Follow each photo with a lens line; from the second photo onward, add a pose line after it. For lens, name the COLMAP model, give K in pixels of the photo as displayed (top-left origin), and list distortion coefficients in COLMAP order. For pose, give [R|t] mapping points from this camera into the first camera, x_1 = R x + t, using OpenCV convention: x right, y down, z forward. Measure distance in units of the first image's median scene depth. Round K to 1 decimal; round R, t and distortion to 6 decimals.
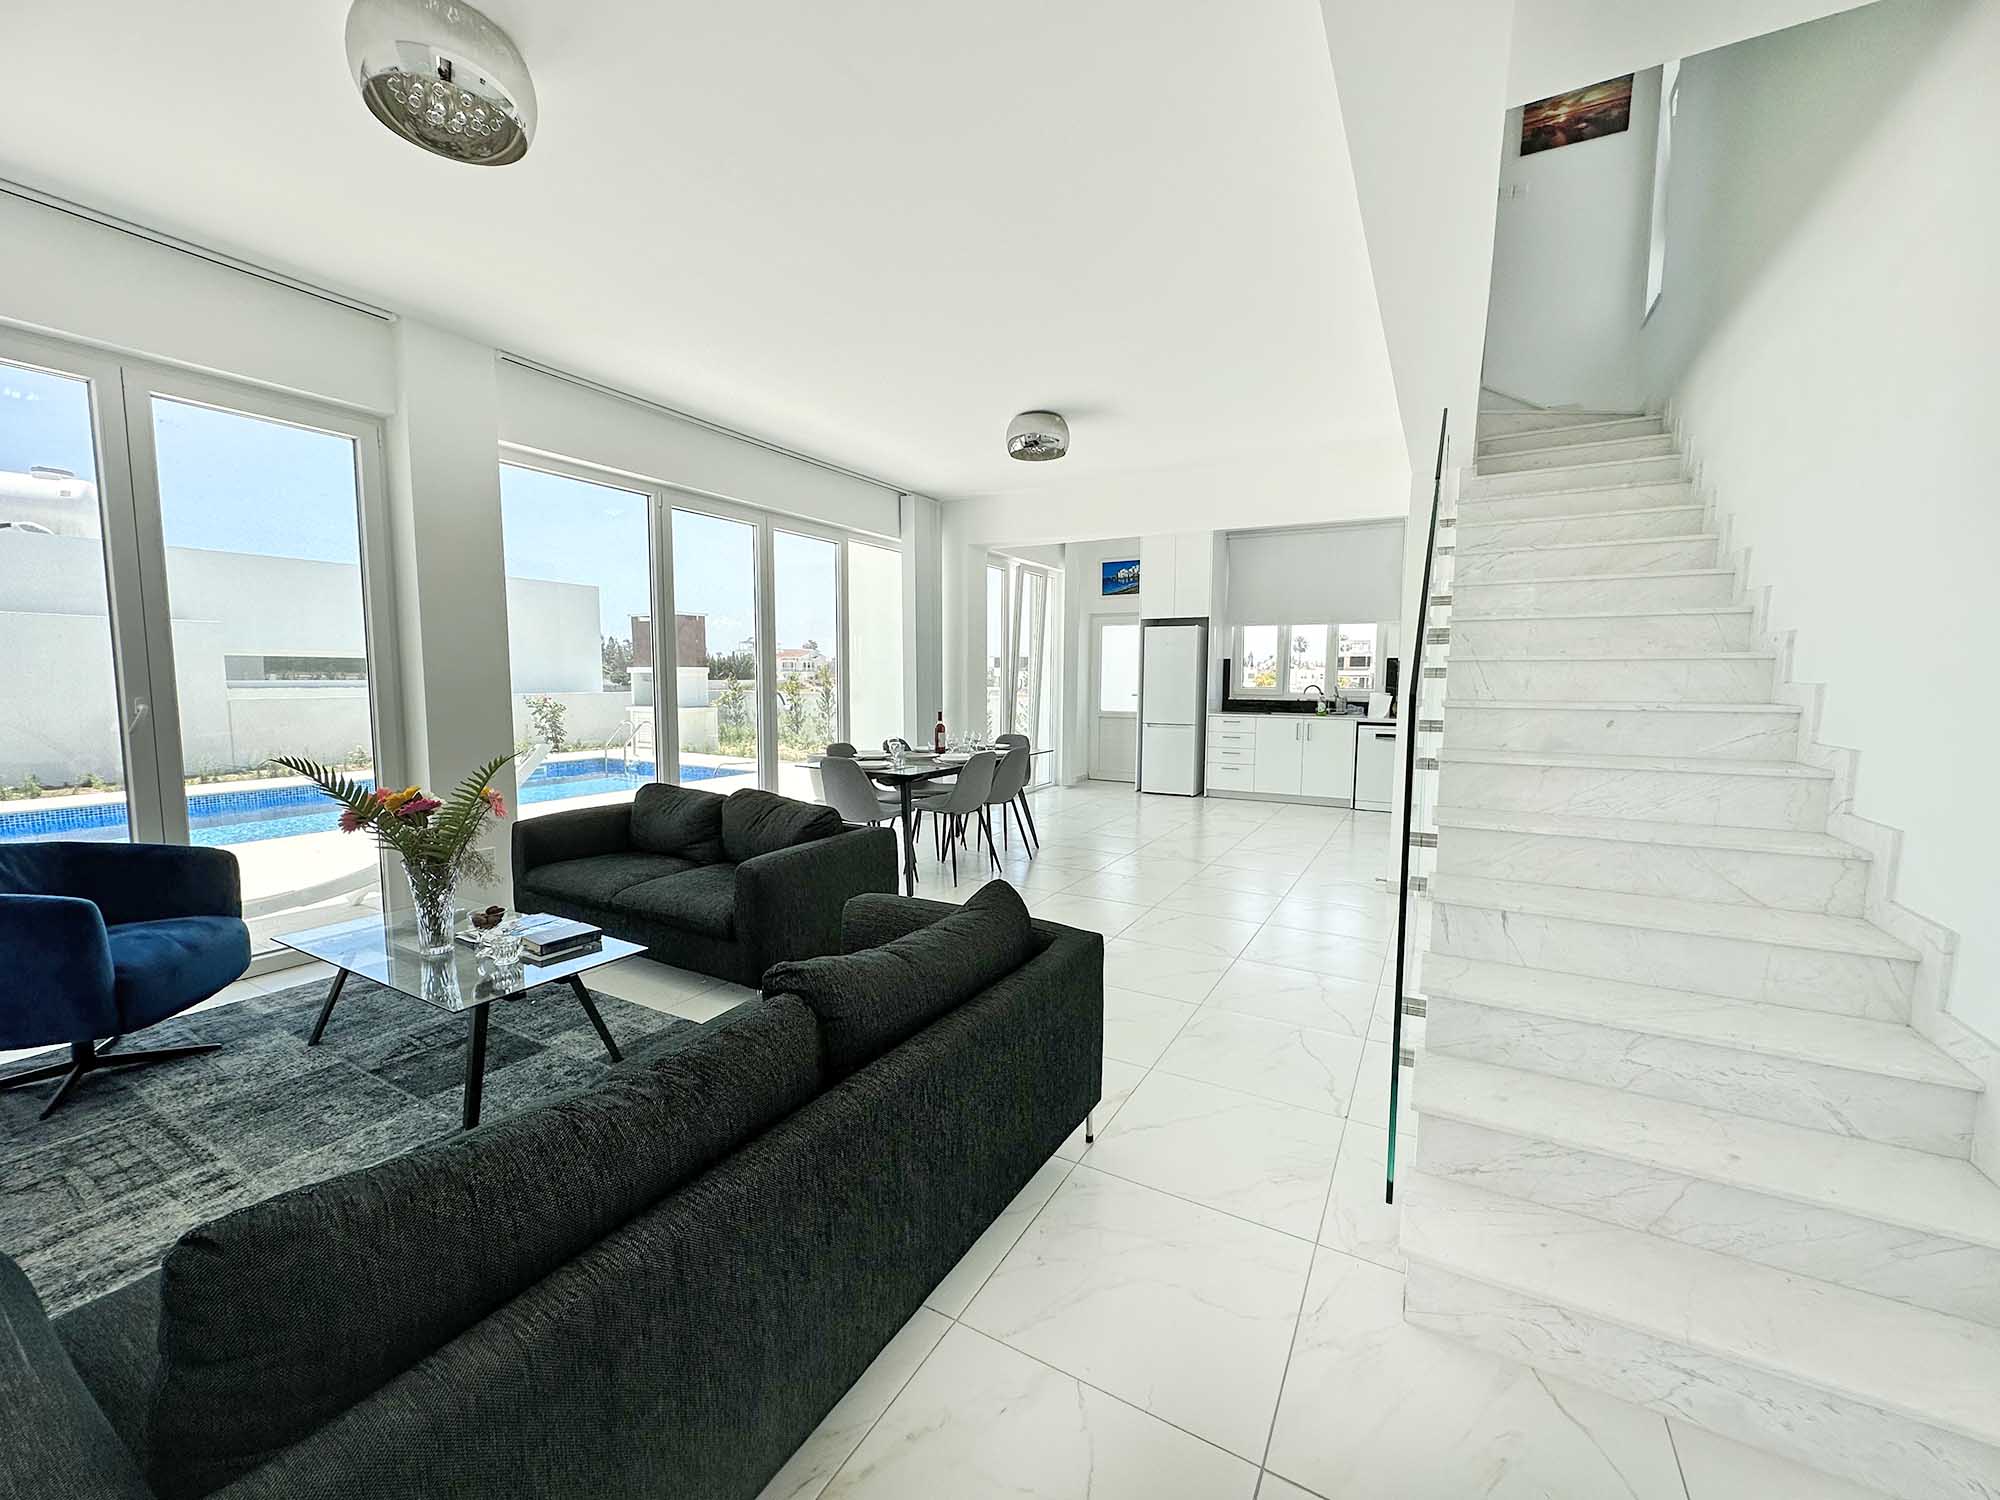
lens RADIAL K [[805.3, 0, 1008.3], [0, 805.3, 749.2], [0, 0, 1]] dist [0.007083, 0.000665]
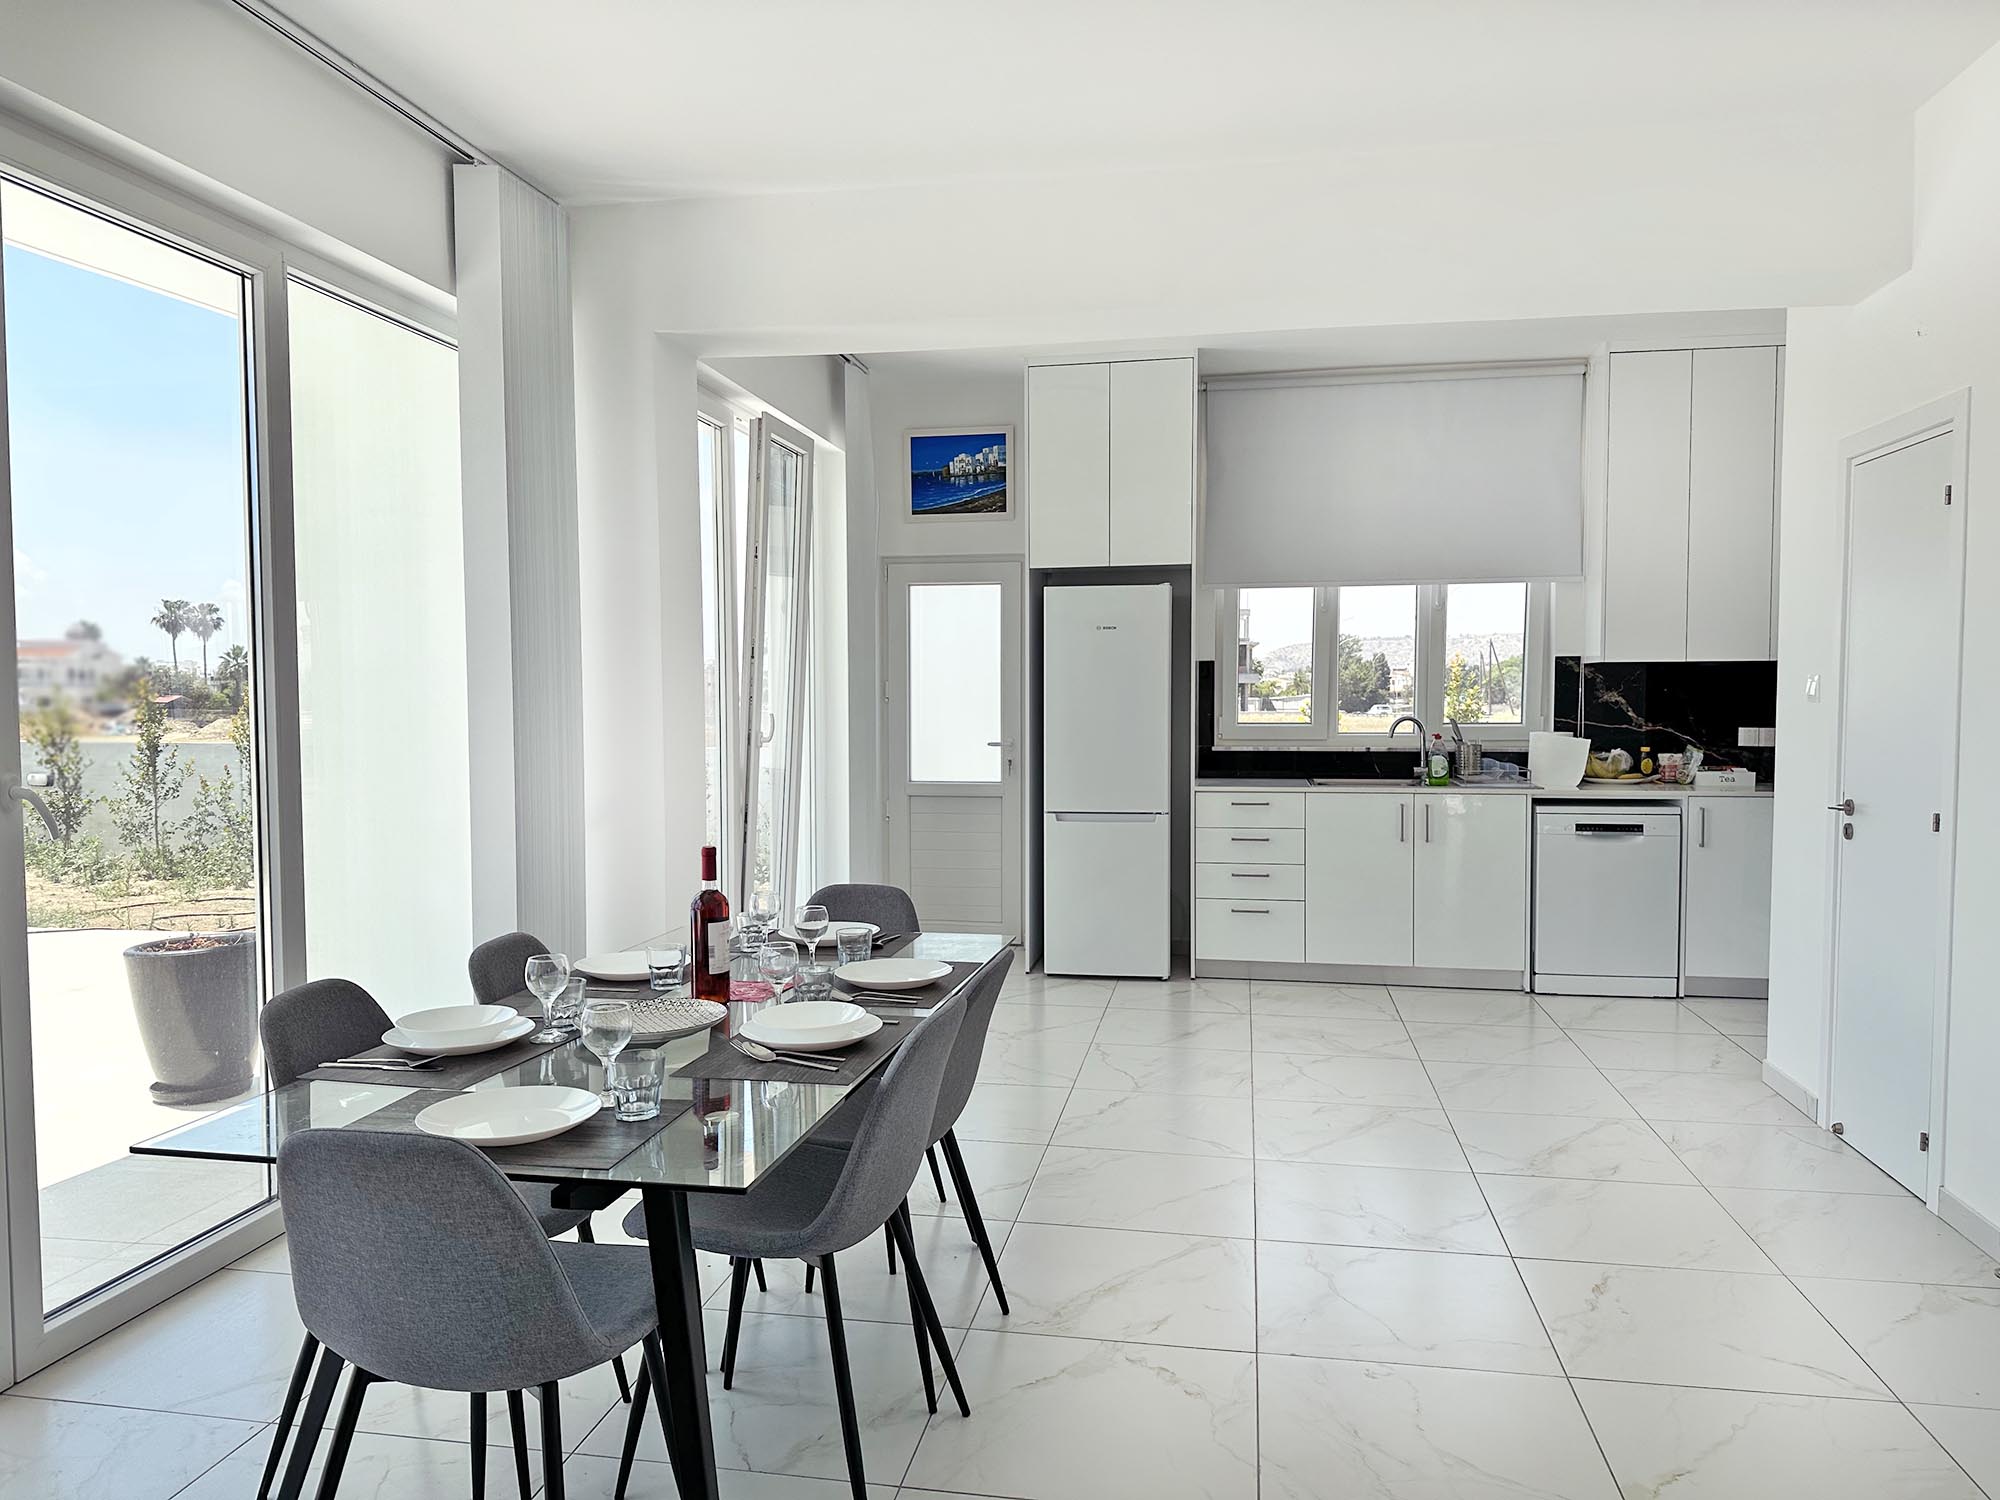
lens RADIAL K [[1387.6, 0, 994.5], [0, 1387.6, 765.1], [0, 0, 1]] dist [0.056976, -0.015118]
pose [[0.945718, -0.027417, 0.323829, -0.163022], [0.039200, 0.998783, -0.029919, -0.063220], [-0.322615, 0.040989, 0.945642, 0.553127]]
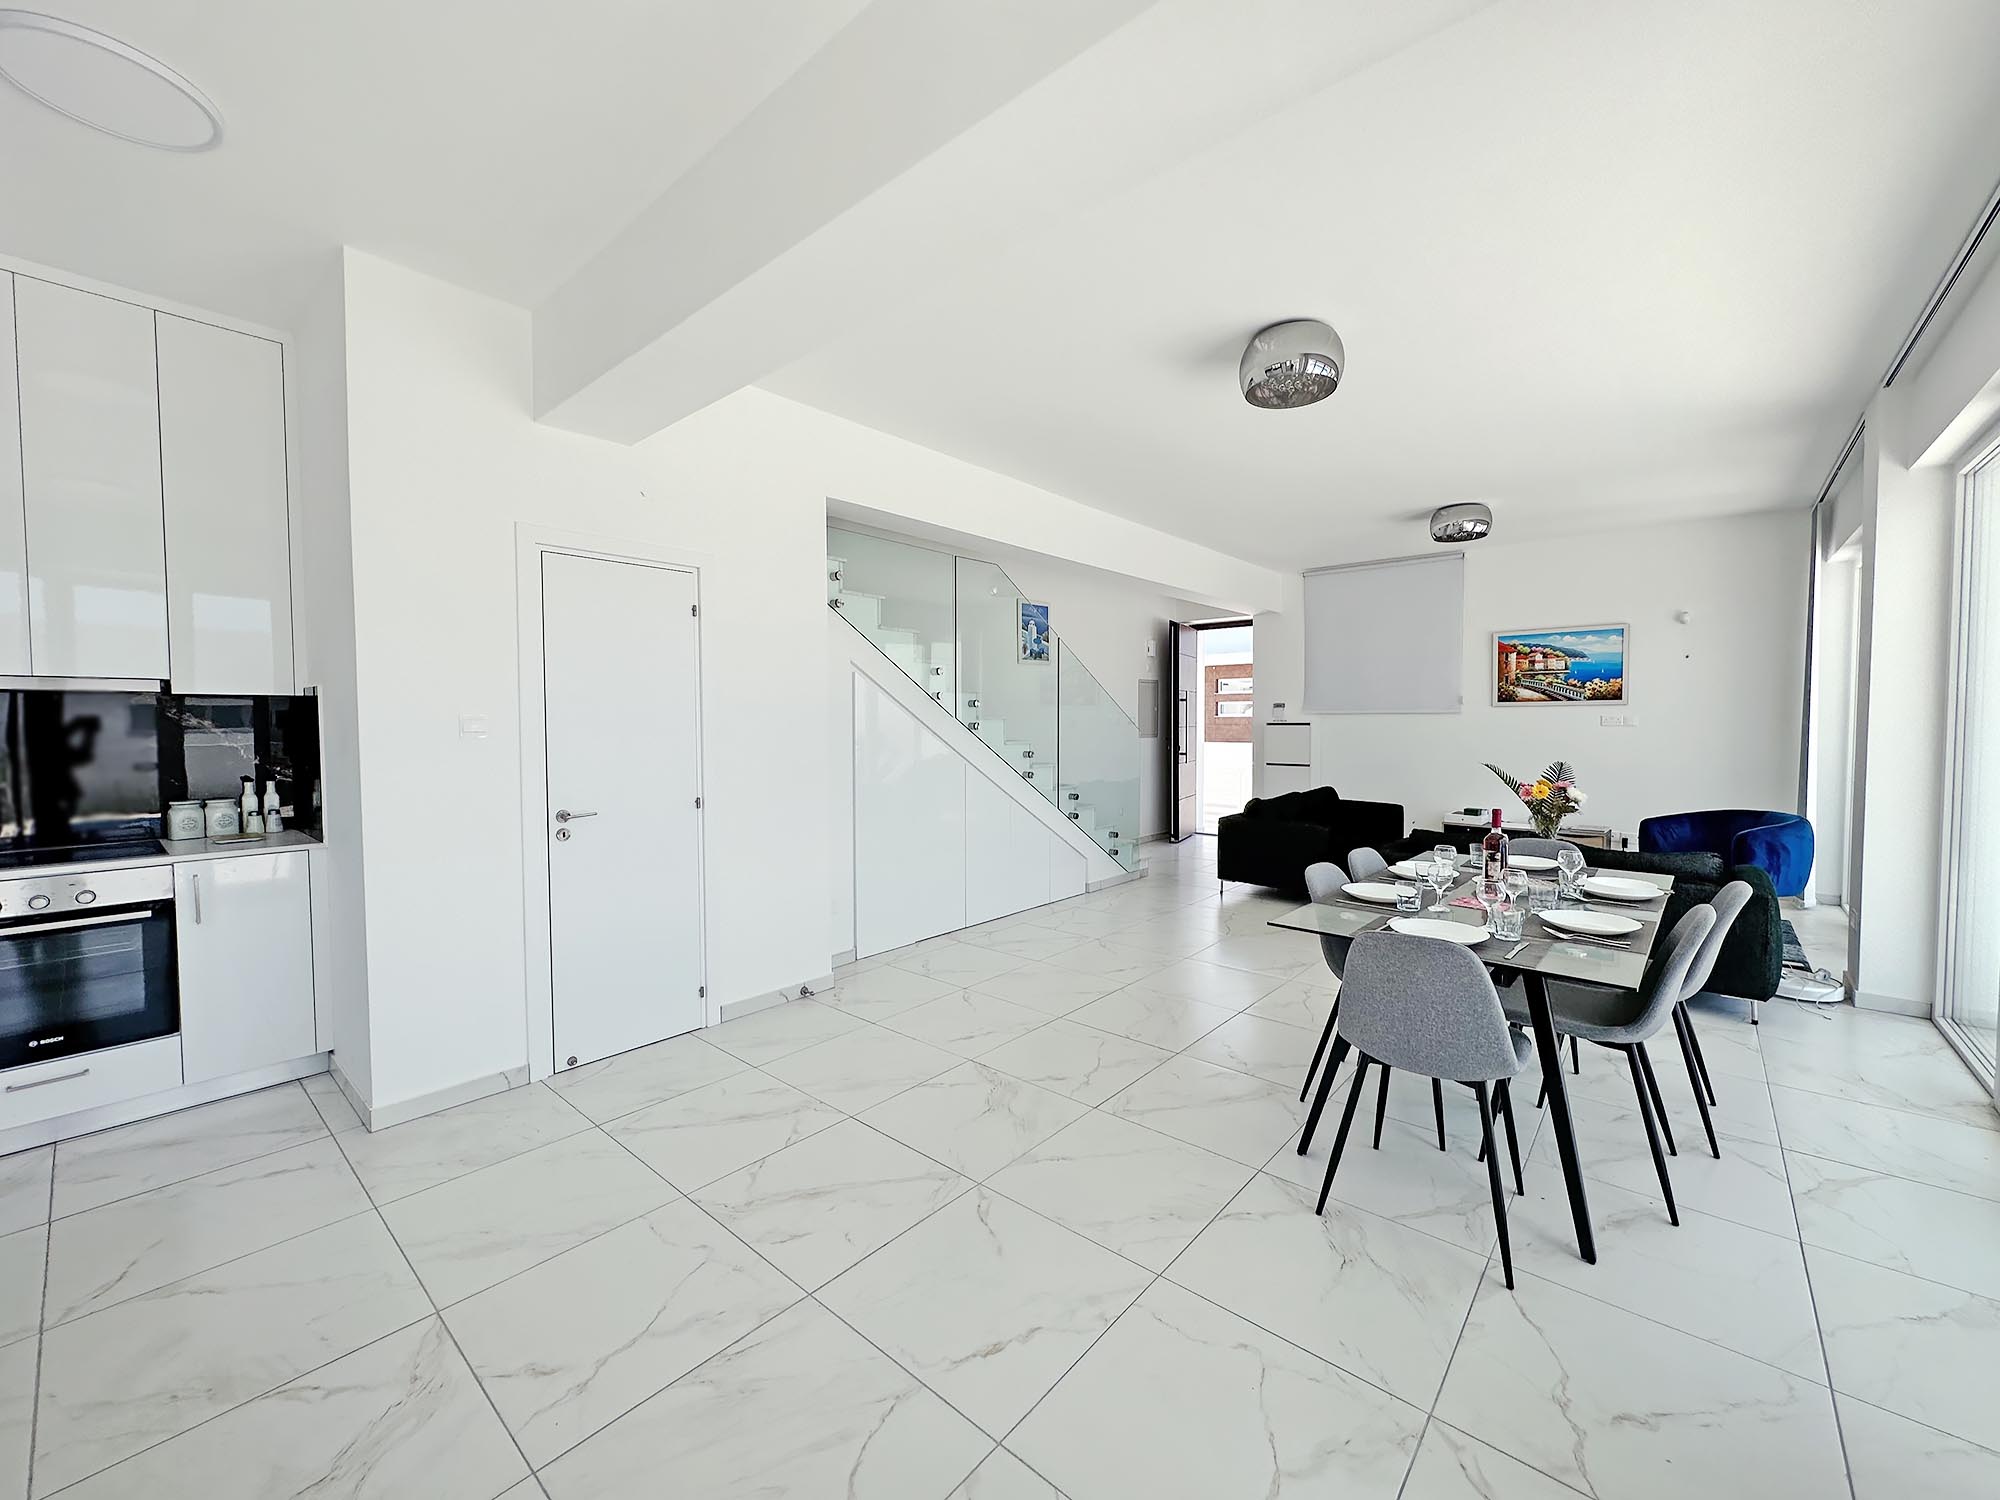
lens RADIAL K [[805.3, 0, 998.2], [0, 805.3, 749.9], [0, 0, 1]] dist [0.007083, 0.000665]
pose [[-0.977769, -0.011894, 0.209345, 0.129855], [0.016468, 0.990950, 0.133216, -0.171913], [-0.209035, 0.133702, -0.968725, 1.713572]]
